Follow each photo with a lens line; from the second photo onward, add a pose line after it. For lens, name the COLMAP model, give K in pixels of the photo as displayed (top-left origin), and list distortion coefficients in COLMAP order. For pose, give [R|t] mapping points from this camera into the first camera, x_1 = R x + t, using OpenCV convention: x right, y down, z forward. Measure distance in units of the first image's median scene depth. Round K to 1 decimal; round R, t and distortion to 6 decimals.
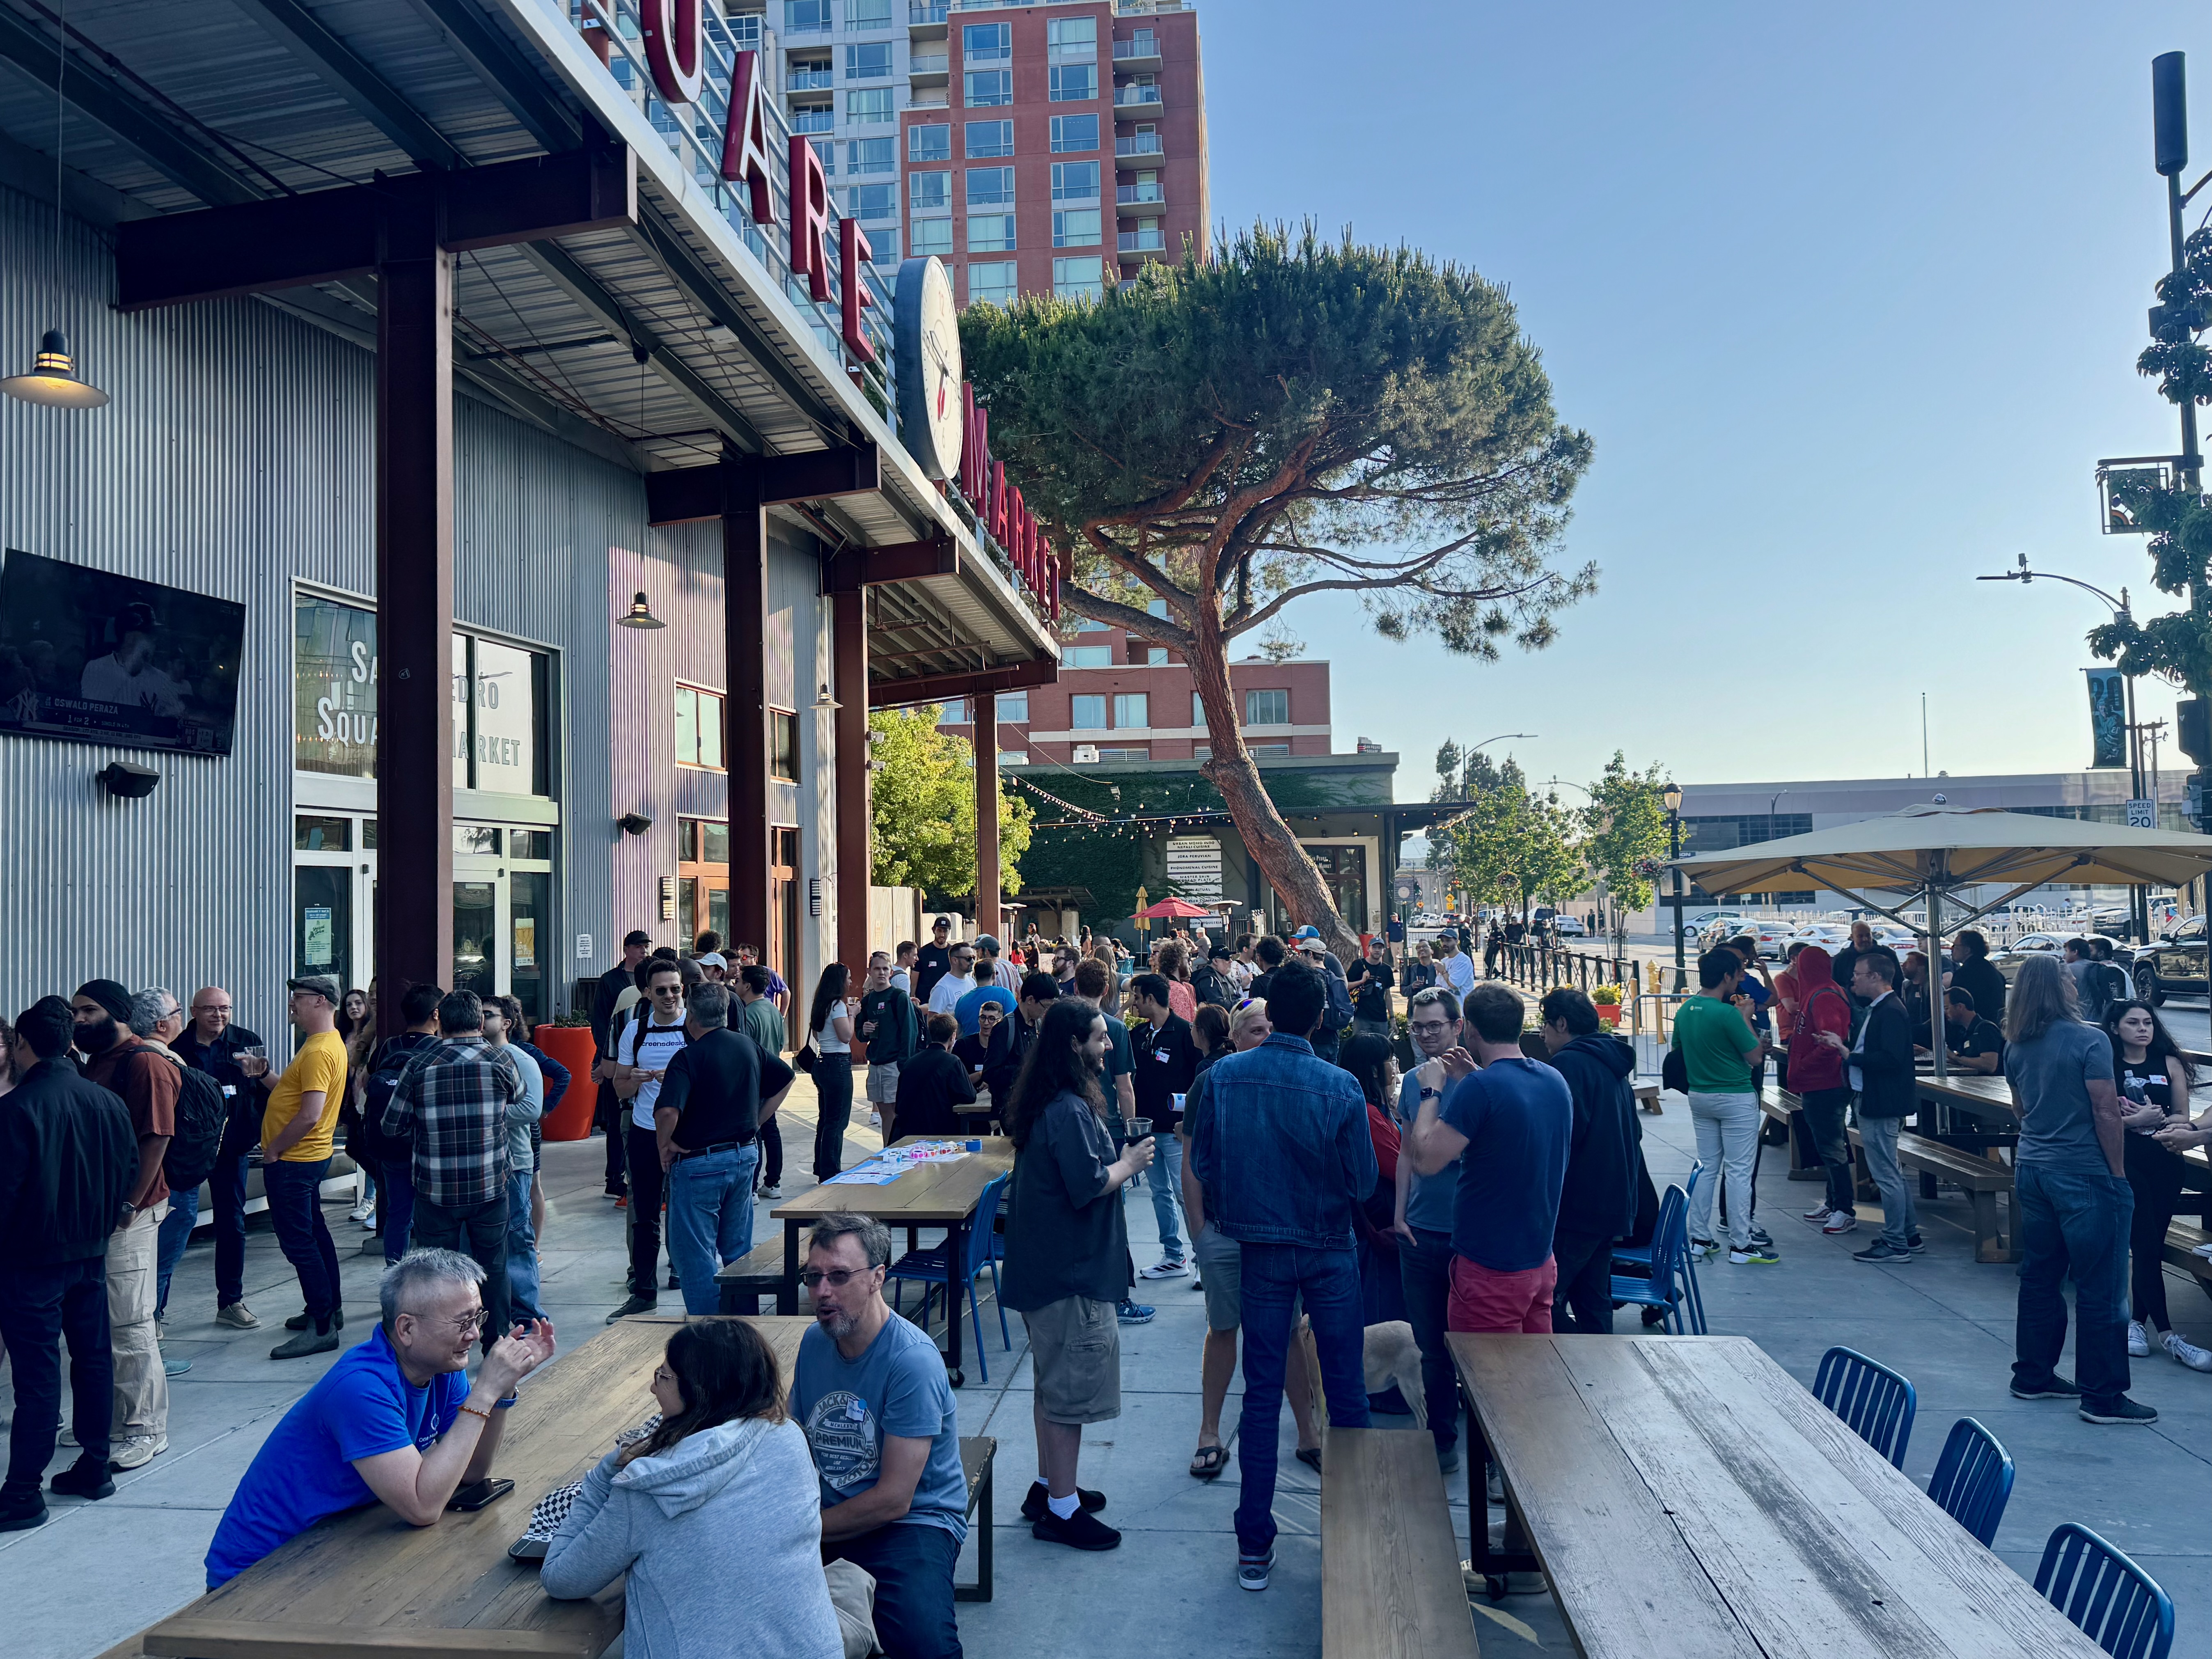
lens RADIAL K [[1627.3, 0, 1090.6], [0, 1627.3, 839.7], [0, 0, 1]] dist [0.155583, -0.227160]
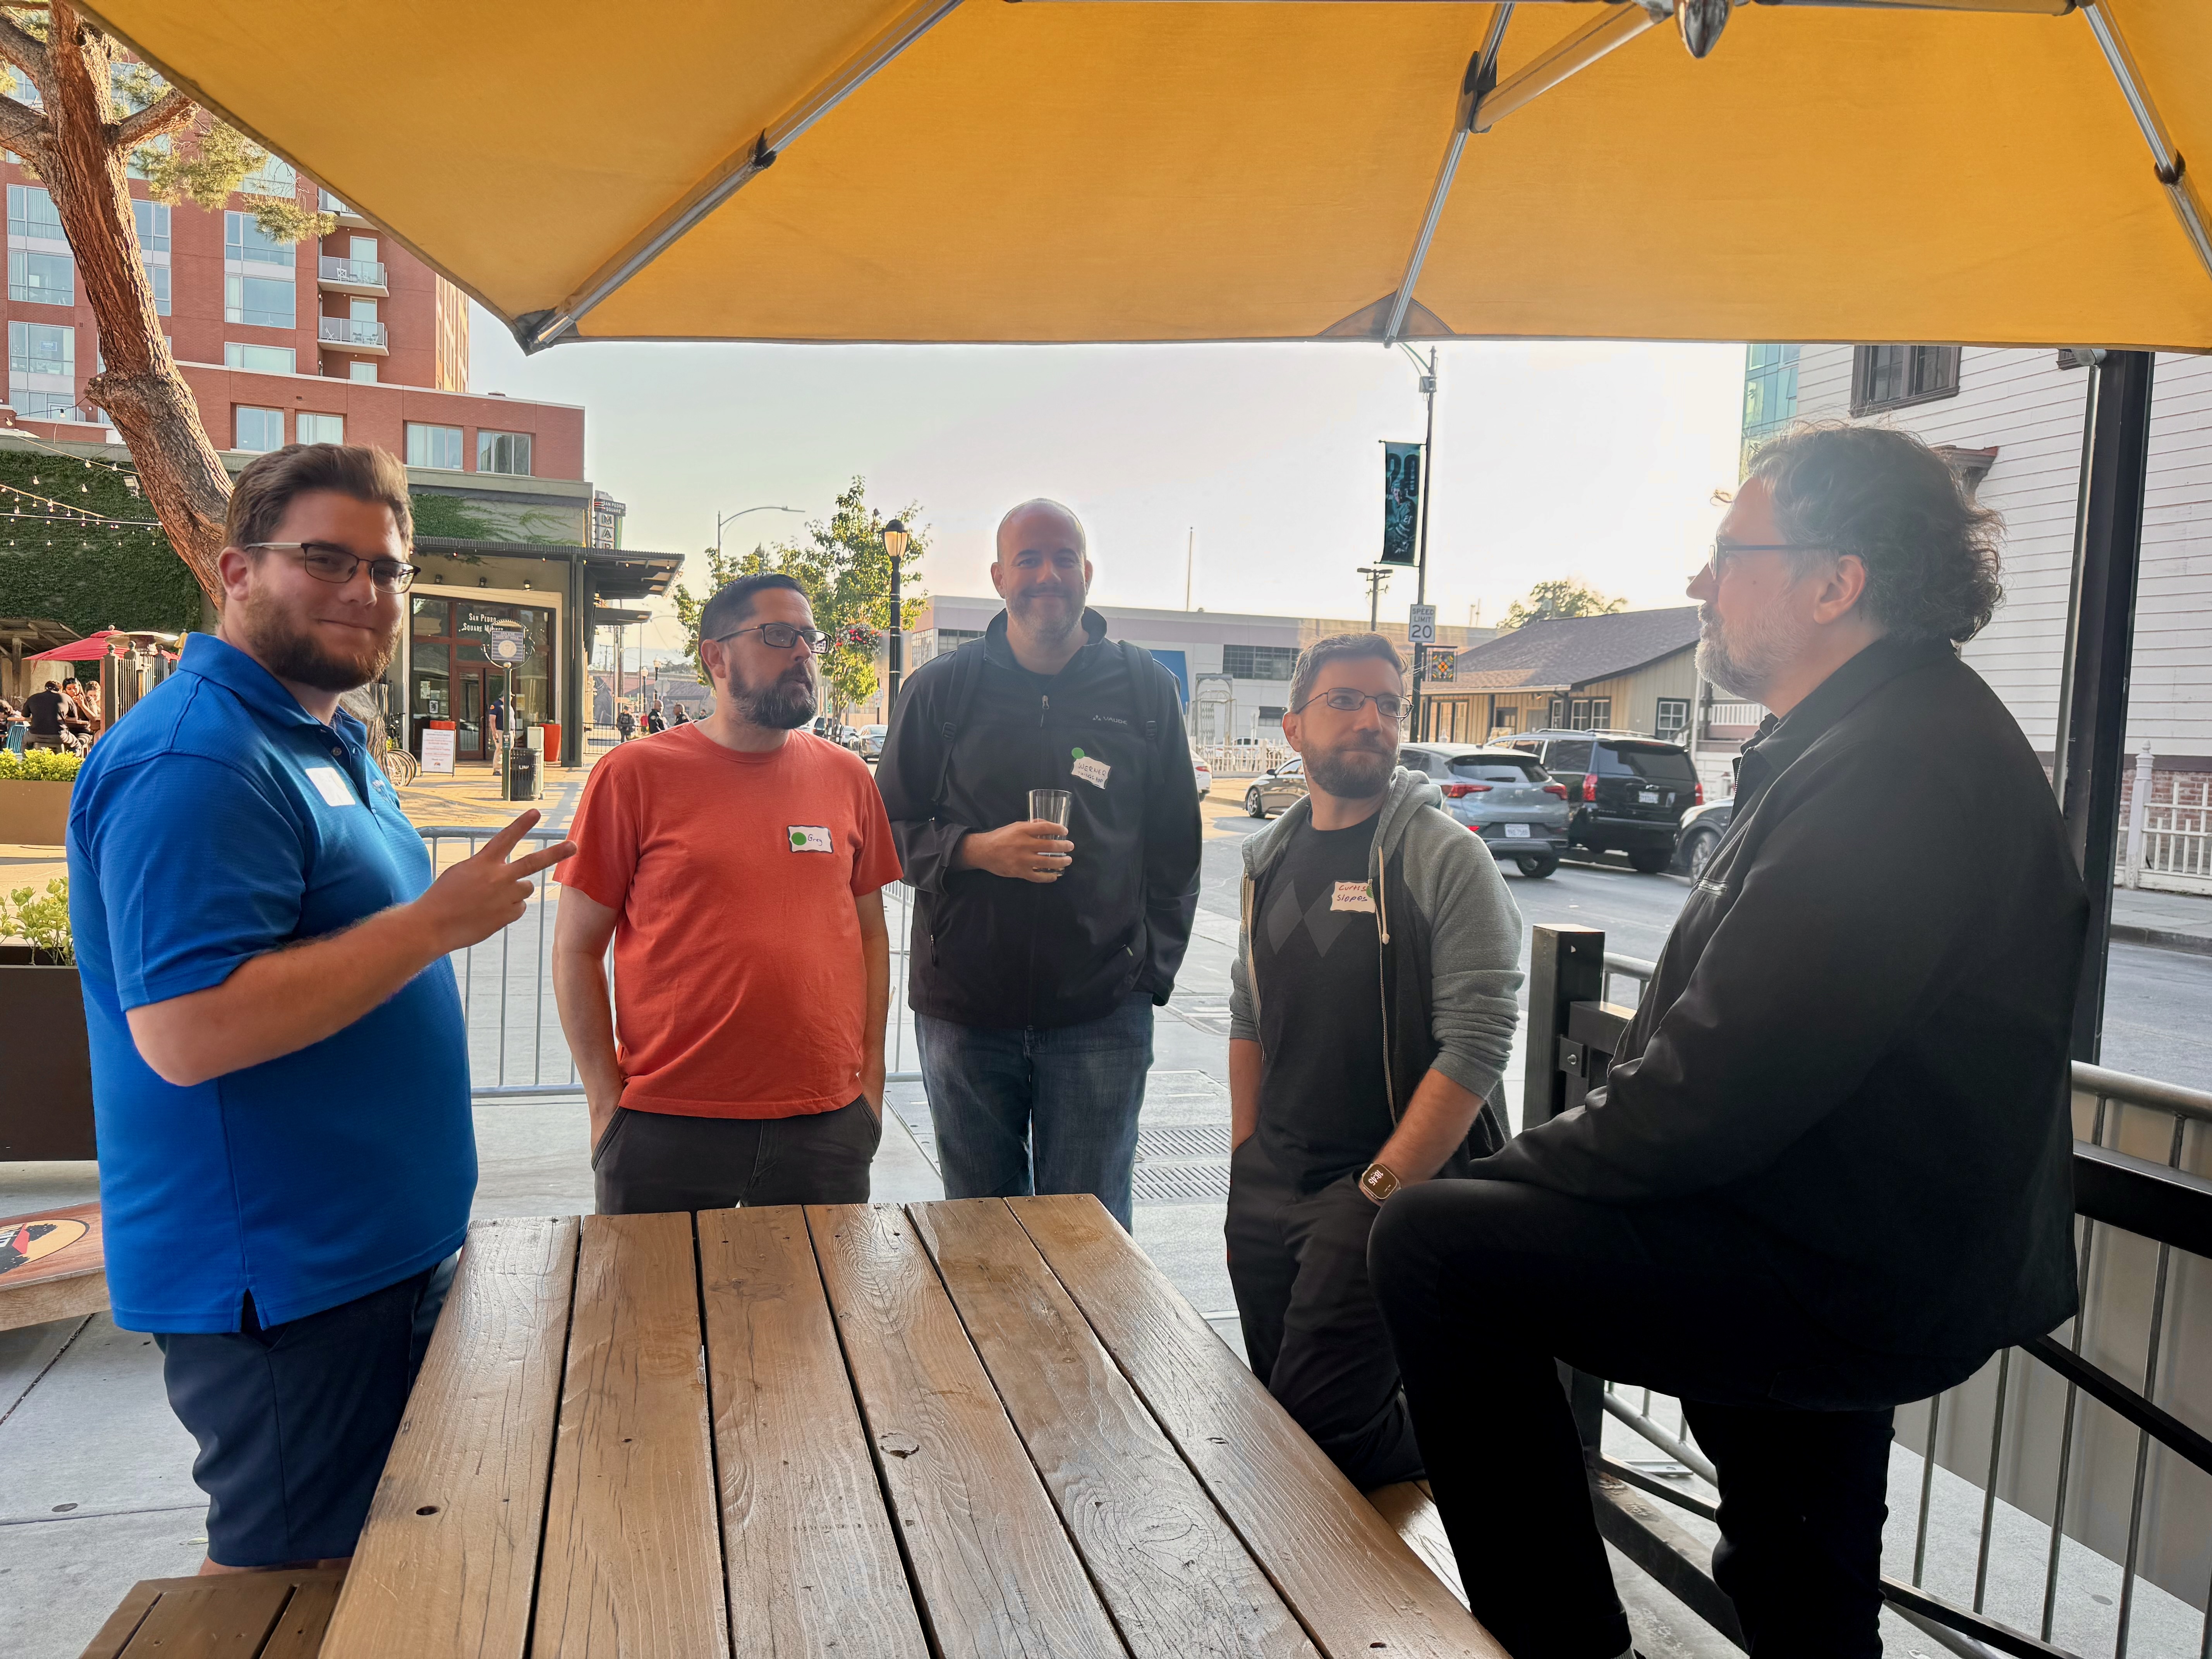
lens RADIAL K [[1627.3, 0, 1090.6], [0, 1627.3, 839.7], [0, 0, 1]] dist [0.155583, -0.227160]
pose [[0.914226, 0.025602, 0.404396, 0.160730], [-0.072026, 0.992377, 0.100002, 0.028349], [-0.398753, -0.120551, 0.909100, 0.344261]]
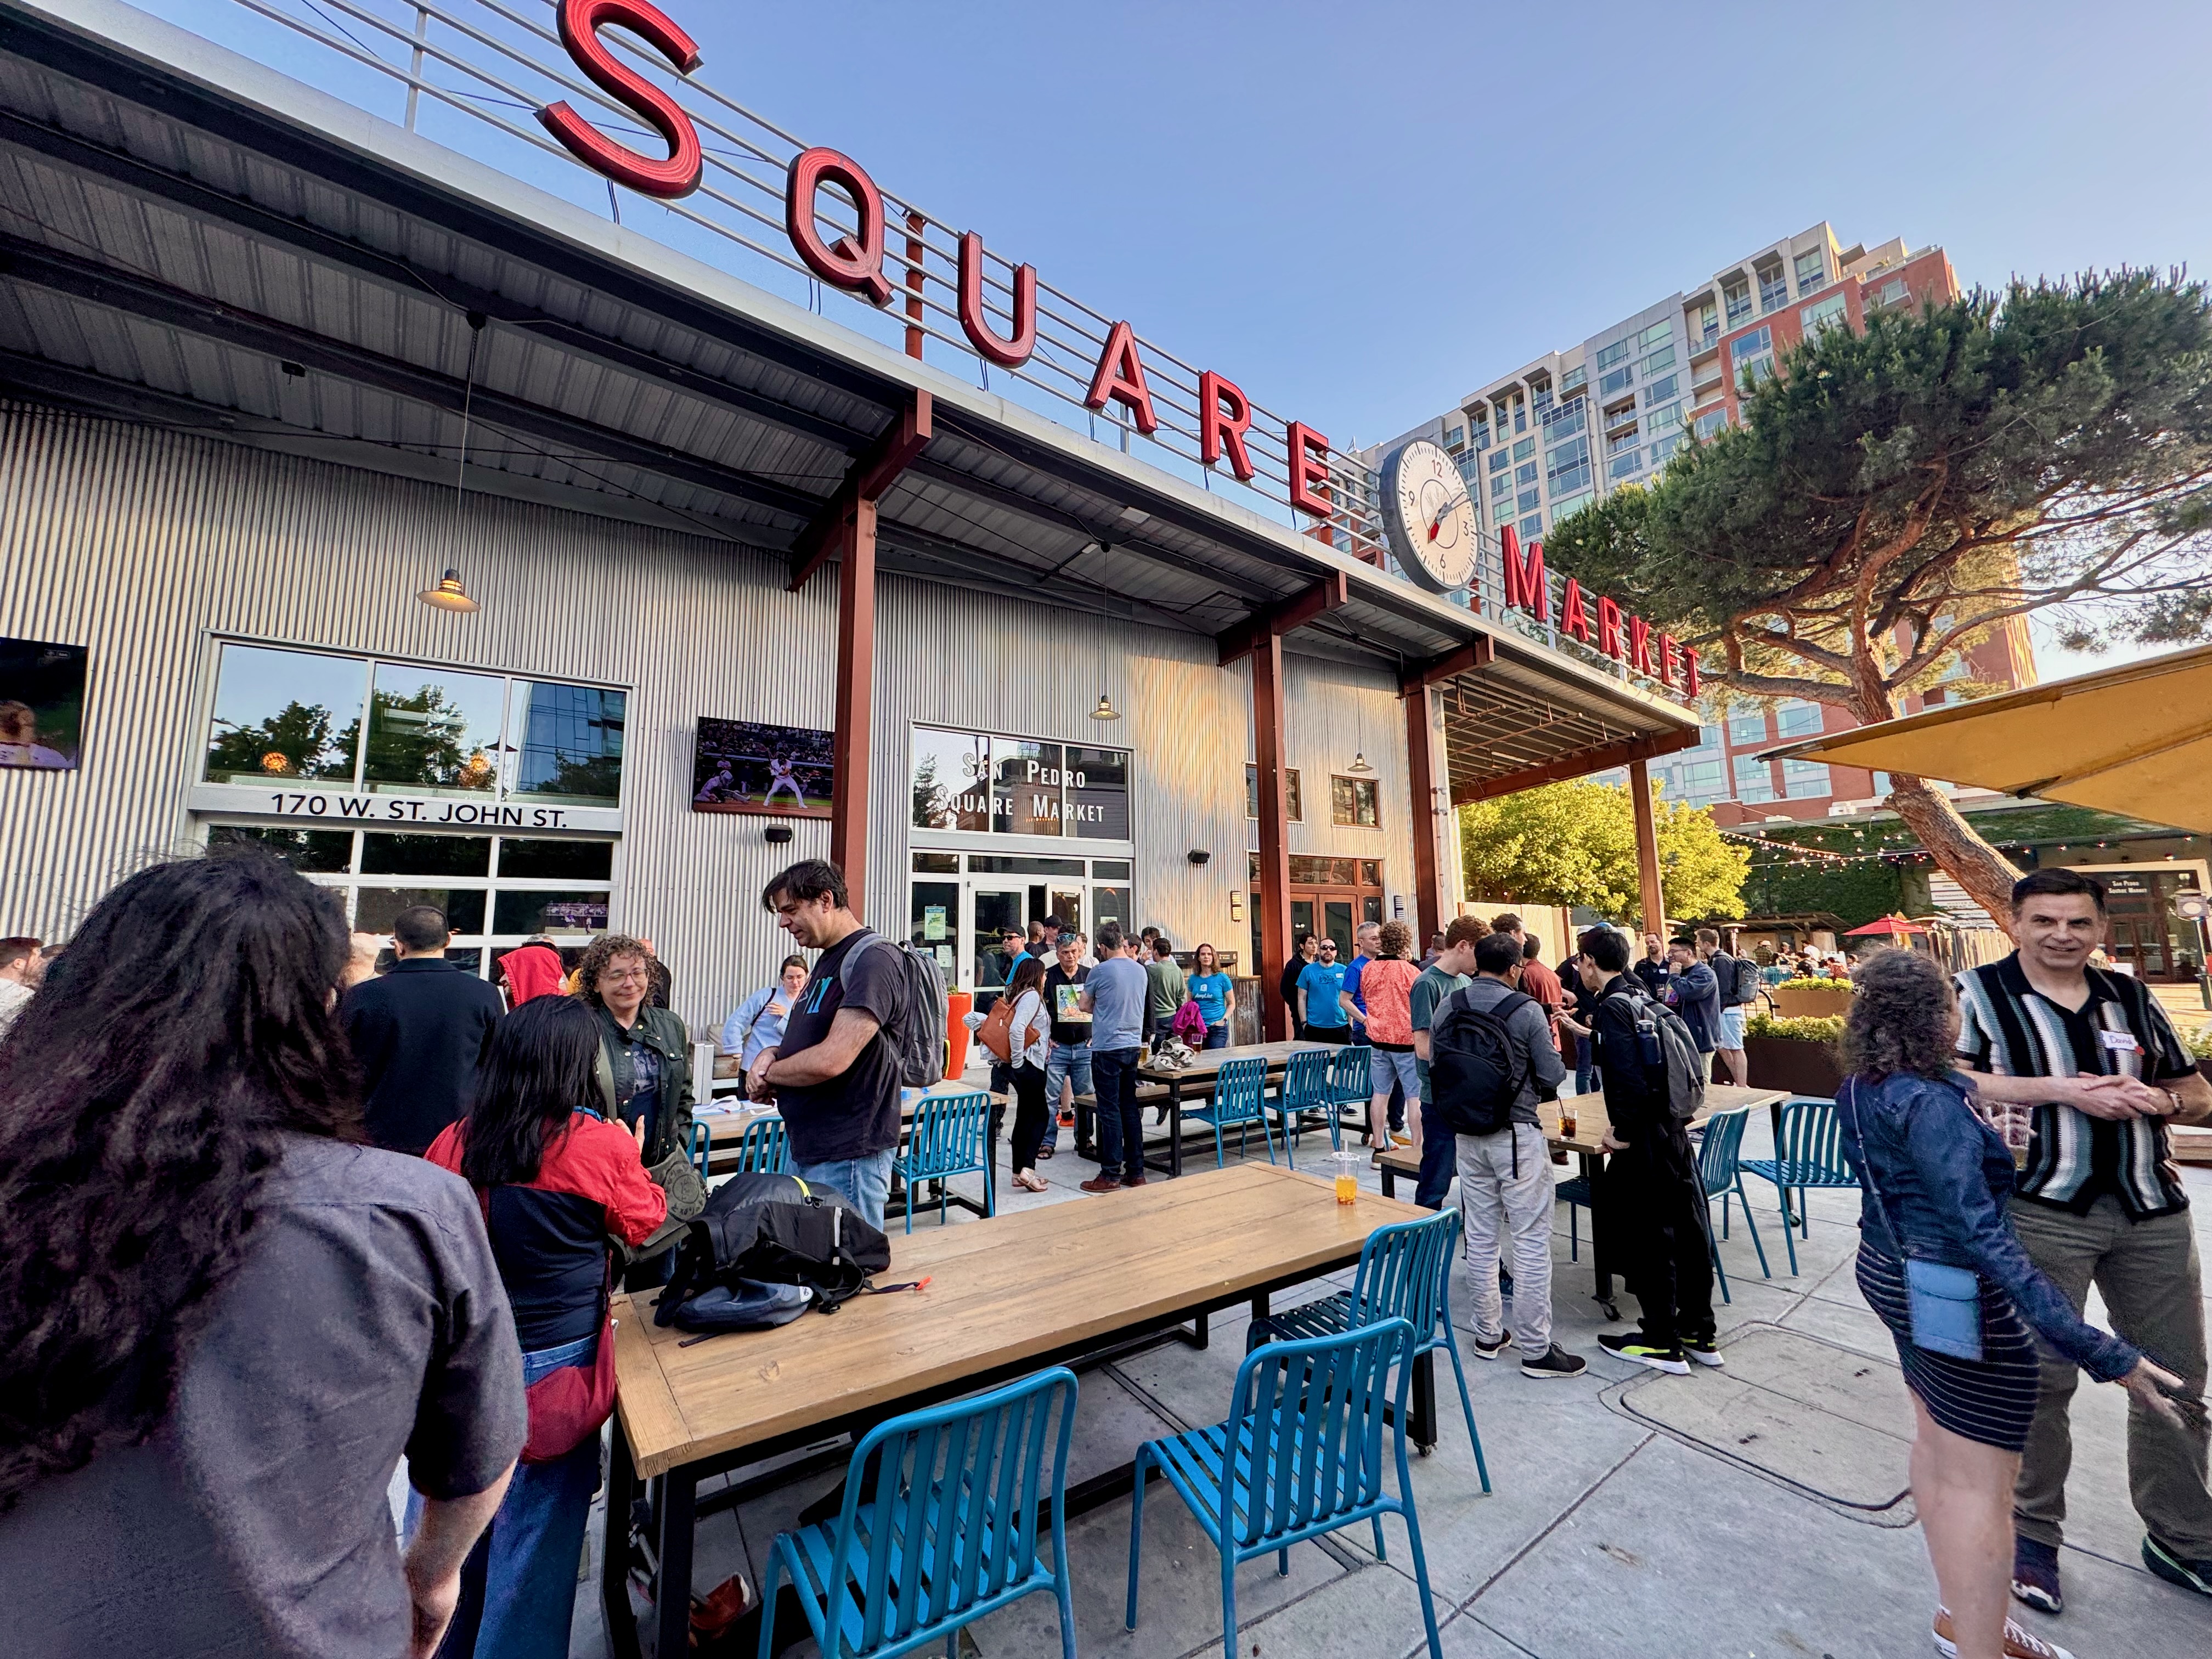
lens RADIAL K [[879.1, 0, 1077.3], [0, 879.1, 830.9], [0, 0, 1]] dist [-0.010984, -0.000154]
pose [[0.701280, -0.080739, -0.708299, 0.104794], [0.025029, 0.995742, -0.088723, 0.017024], [0.712446, 0.044491, 0.700315, 0.167972]]
